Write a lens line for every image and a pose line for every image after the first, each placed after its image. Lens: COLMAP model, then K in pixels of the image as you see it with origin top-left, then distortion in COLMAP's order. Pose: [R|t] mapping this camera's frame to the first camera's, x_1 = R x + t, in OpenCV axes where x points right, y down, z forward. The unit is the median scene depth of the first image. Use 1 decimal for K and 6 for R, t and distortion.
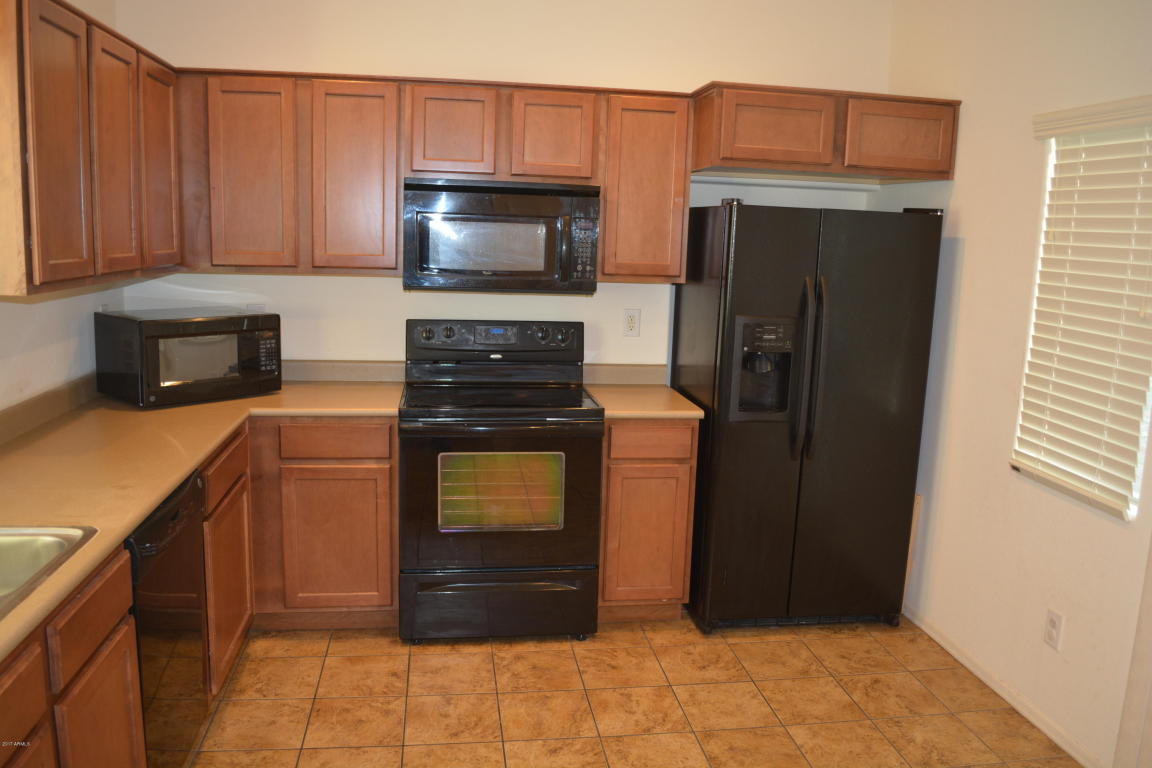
lens RADIAL K [[905.7, 0, 579.3], [0, 905.7, 384.4], [0, 0, 1]] dist [-0.081992, 0.008012]
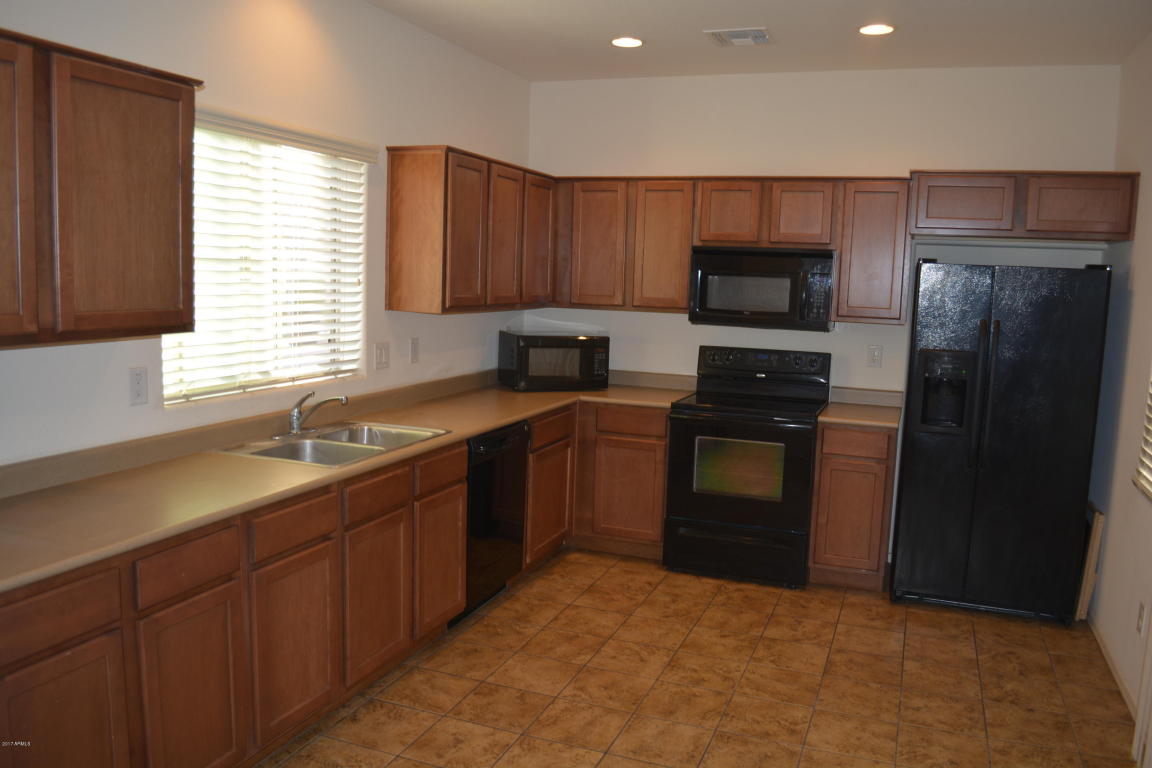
lens RADIAL K [[905.7, 0, 573.1], [0, 905.7, 384.7], [0, 0, 1]] dist [-0.081992, 0.008012]
pose [[0.868572, 0.056000, -0.492389, 0.366603], [-0.085797, 0.995583, -0.038116, 0.064486], [0.488080, 0.075351, 0.869540, -0.338772]]
